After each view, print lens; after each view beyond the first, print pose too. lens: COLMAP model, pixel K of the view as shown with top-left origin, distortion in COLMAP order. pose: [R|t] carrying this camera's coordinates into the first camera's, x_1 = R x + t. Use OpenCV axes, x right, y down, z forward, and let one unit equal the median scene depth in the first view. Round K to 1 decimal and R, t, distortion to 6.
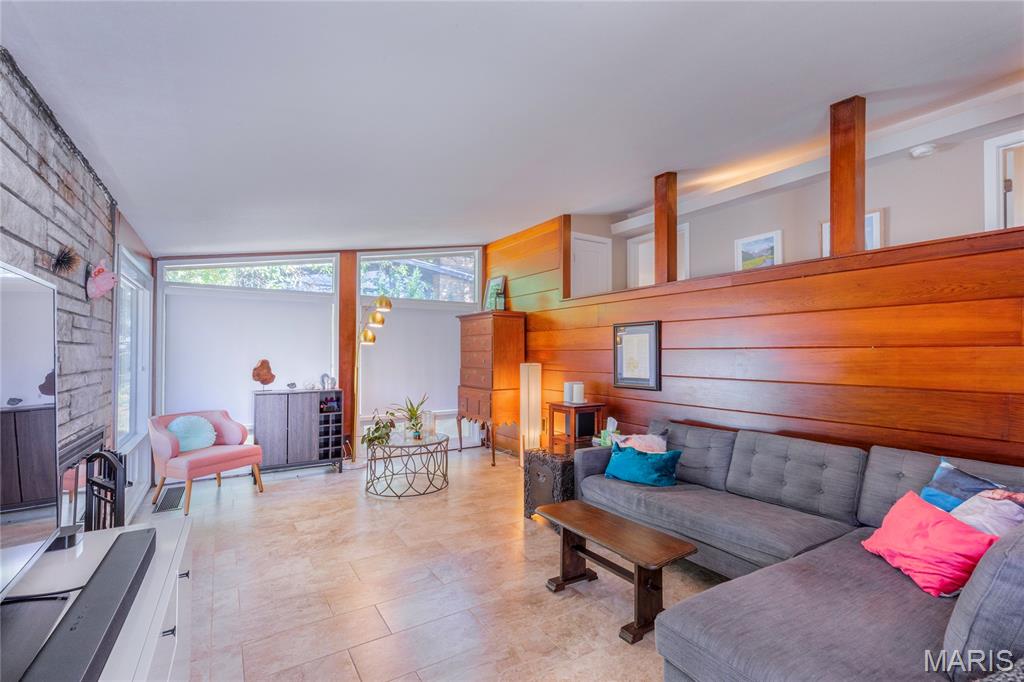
lens RADIAL K [[459.4, 0, 511.5], [0, 459.4, 341.0], [0, 0, 1]] dist [0.008255, 0.000163]
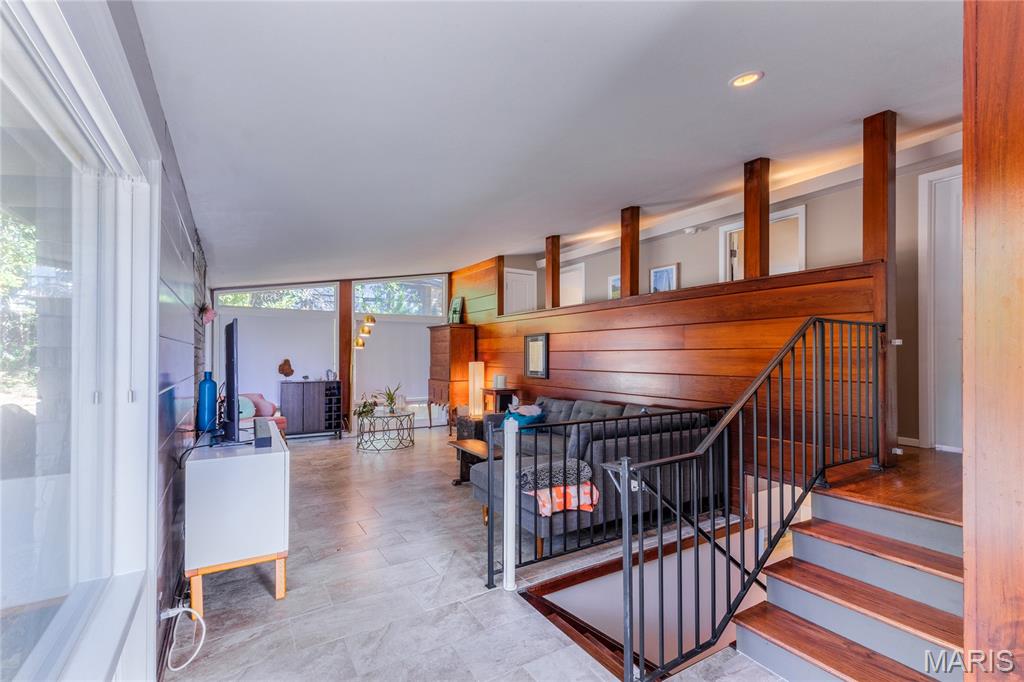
lens RADIAL K [[459.4, 0, 512.5], [0, 459.4, 348.7], [0, 0, 1]] dist [0.008255, 0.000163]
pose [[0.999960, -0.000622, -0.008903, 0.170319], [0.000705, 0.999956, 0.009372, -0.004398], [0.008896, -0.009378, 0.999916, -0.406070]]
